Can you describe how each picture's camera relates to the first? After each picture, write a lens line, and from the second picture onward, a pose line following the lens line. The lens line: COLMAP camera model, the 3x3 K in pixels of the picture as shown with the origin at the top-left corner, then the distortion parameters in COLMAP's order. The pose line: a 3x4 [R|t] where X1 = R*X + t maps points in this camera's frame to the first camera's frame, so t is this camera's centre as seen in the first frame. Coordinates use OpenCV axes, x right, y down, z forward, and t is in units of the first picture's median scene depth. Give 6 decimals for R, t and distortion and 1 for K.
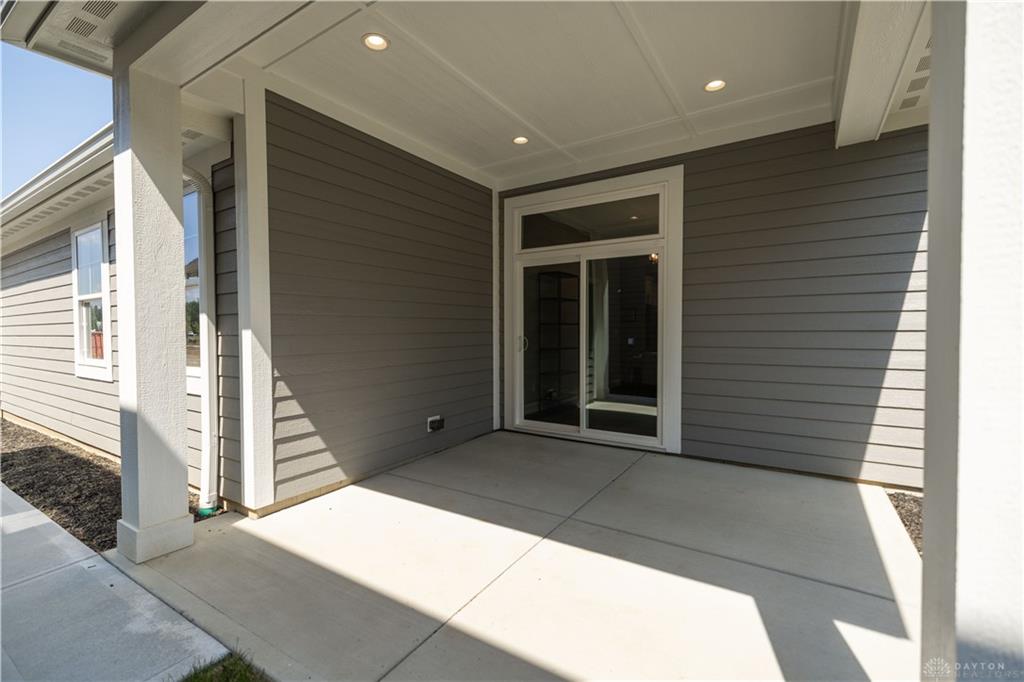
lens RADIAL K [[454.4, 0, 512.0], [0, 454.4, 341.0], [0, 0, 1]] dist [0.003430, 0.000200]
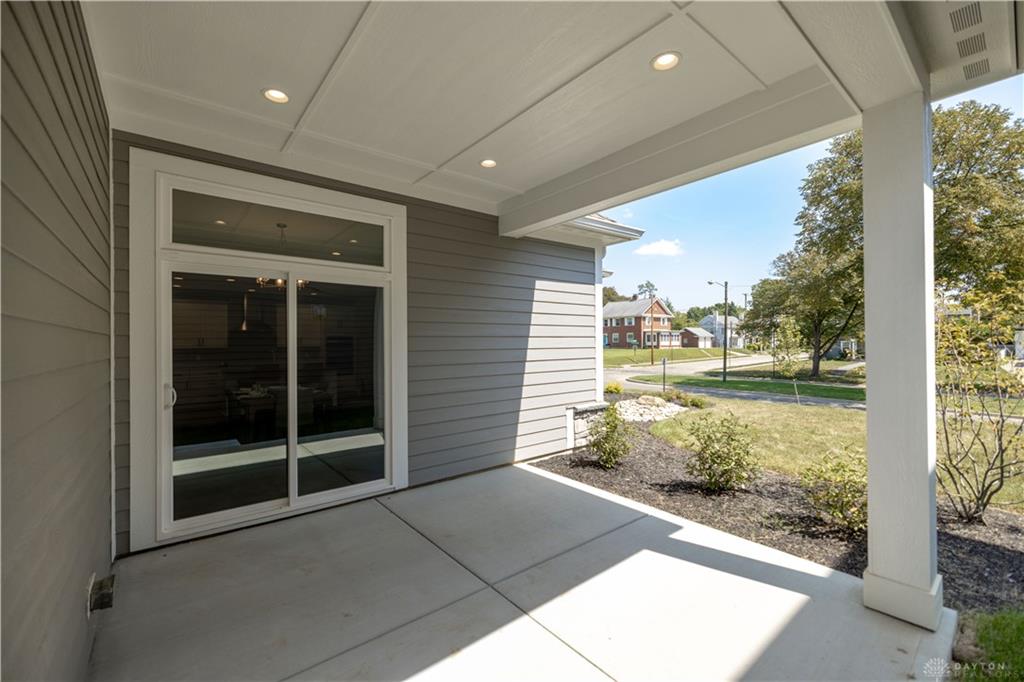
lens RADIAL K [[423.6, 0, 512.0], [0, 423.6, 341.0], [0, 0, 1]] dist [-0.002496, -0.000301]
pose [[0.307158, 0.007301, 0.951630, -0.458292], [0.029627, 0.999413, -0.017231, -0.054659], [-0.951197, 0.033486, 0.306761, 0.472497]]
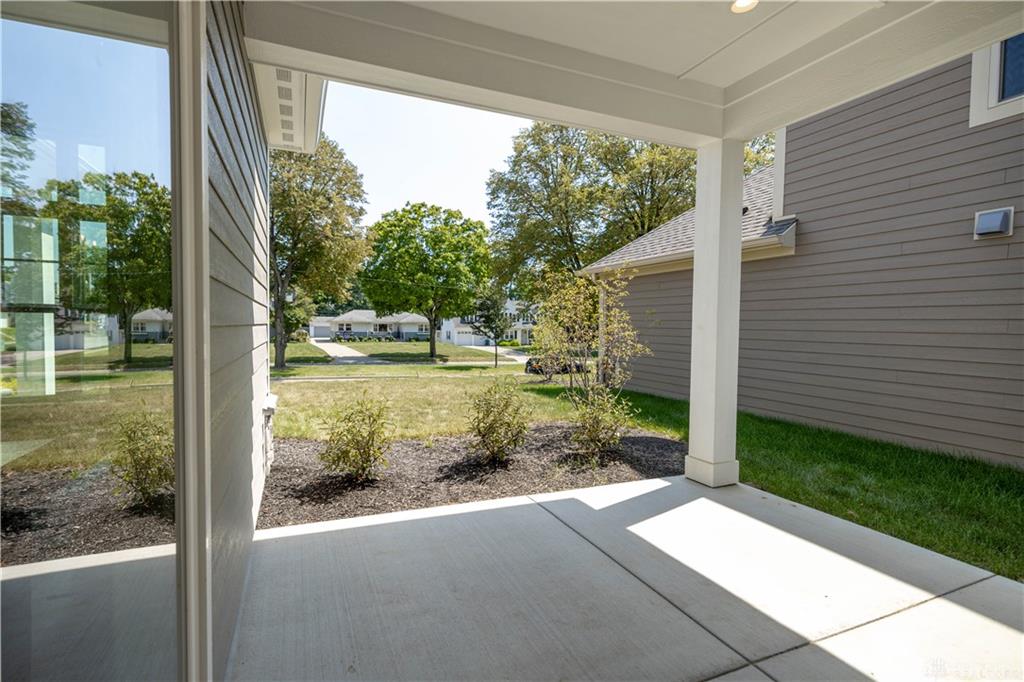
lens RADIAL K [[437.3, 0, 457.7], [0, 437.3, 339.8], [0, 0, 1]] dist [-0.002393, -0.000194]
pose [[-0.797090, -0.025944, 0.603302, 0.072108], [0.008017, 0.998534, 0.053533, -0.049407], [-0.603807, 0.047507, -0.795714, 1.162645]]
